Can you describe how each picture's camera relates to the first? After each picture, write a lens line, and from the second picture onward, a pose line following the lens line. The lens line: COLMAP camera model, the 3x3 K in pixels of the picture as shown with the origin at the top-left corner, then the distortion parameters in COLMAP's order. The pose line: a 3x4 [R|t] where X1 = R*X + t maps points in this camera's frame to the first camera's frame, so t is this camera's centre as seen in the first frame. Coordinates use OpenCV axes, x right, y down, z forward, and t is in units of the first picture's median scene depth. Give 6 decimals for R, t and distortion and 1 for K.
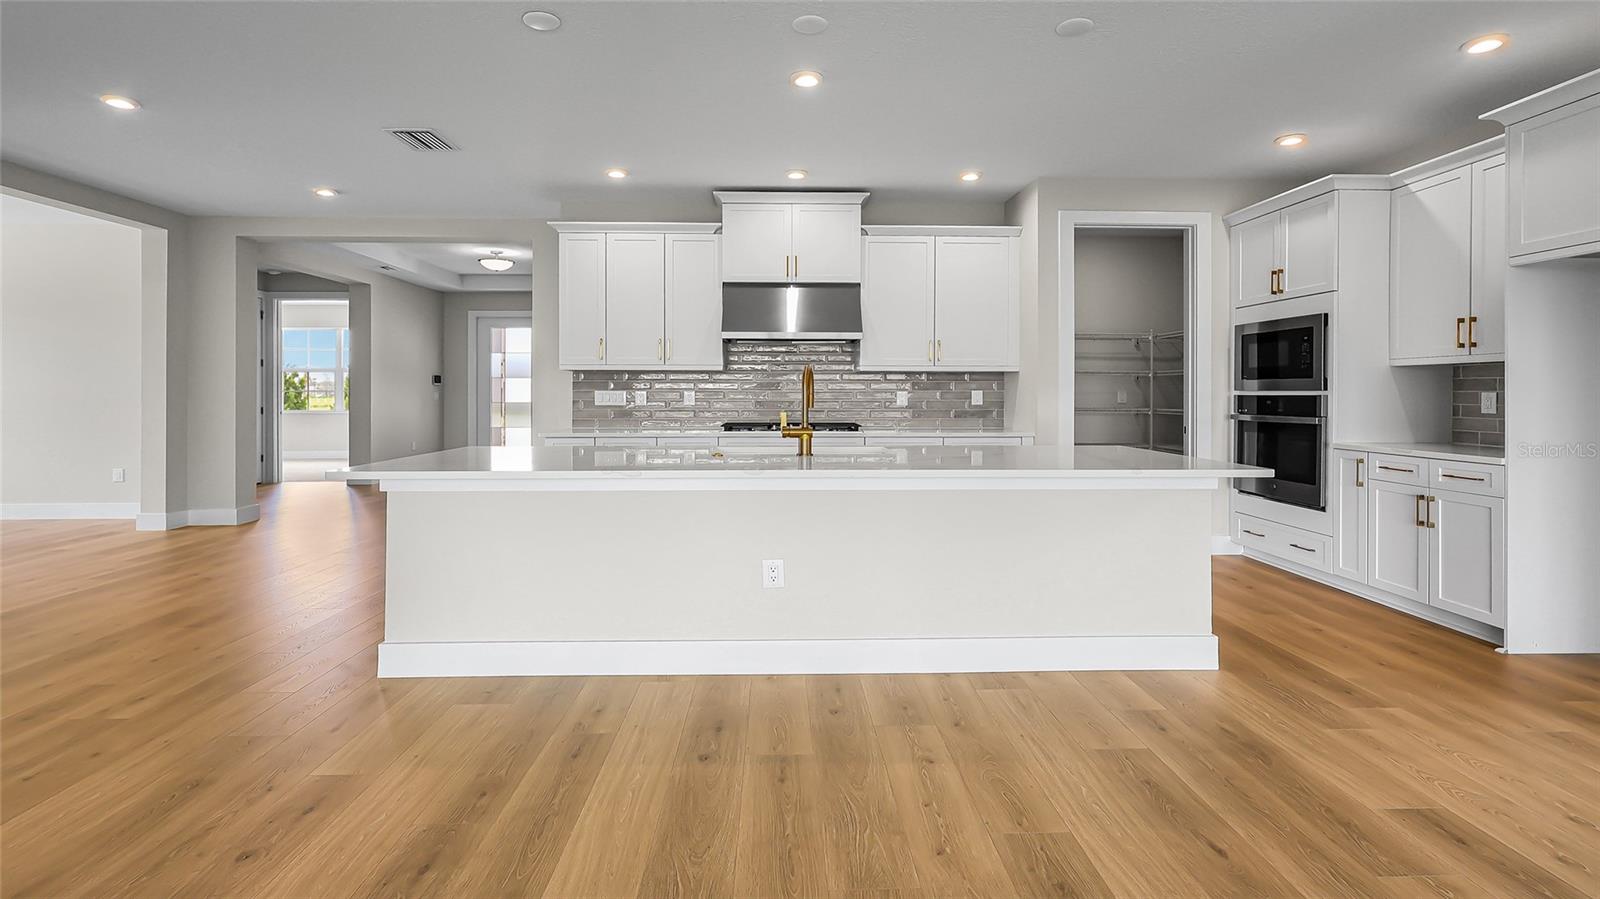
lens RADIAL K [[765.0, 0, 802.2], [0, 765.0, 383.7], [0, 0, 1]] dist [-0.005727, 0.001828]
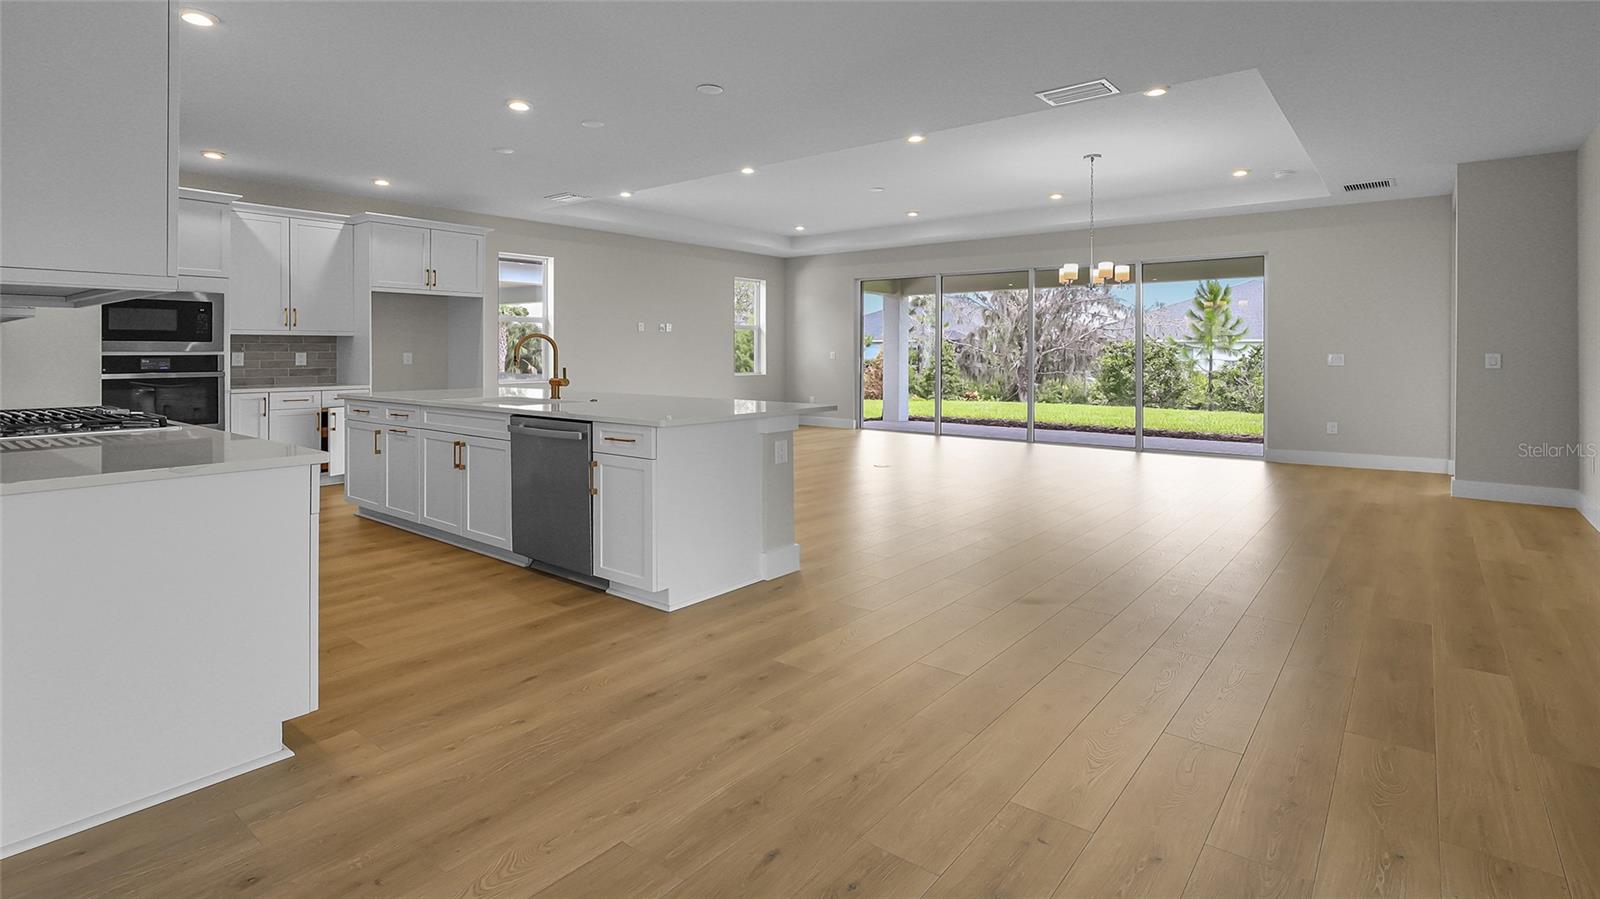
lens RADIAL K [[765.0, 0, 785.4], [0, 765.0, 358.4], [0, 0, 1]] dist [-0.005727, 0.001828]
pose [[-0.745428, -0.006961, 0.666550, -0.774609], [-0.008941, 0.999960, 0.000443, 0.010019], [-0.666526, -0.005630, -0.745460, 1.091396]]
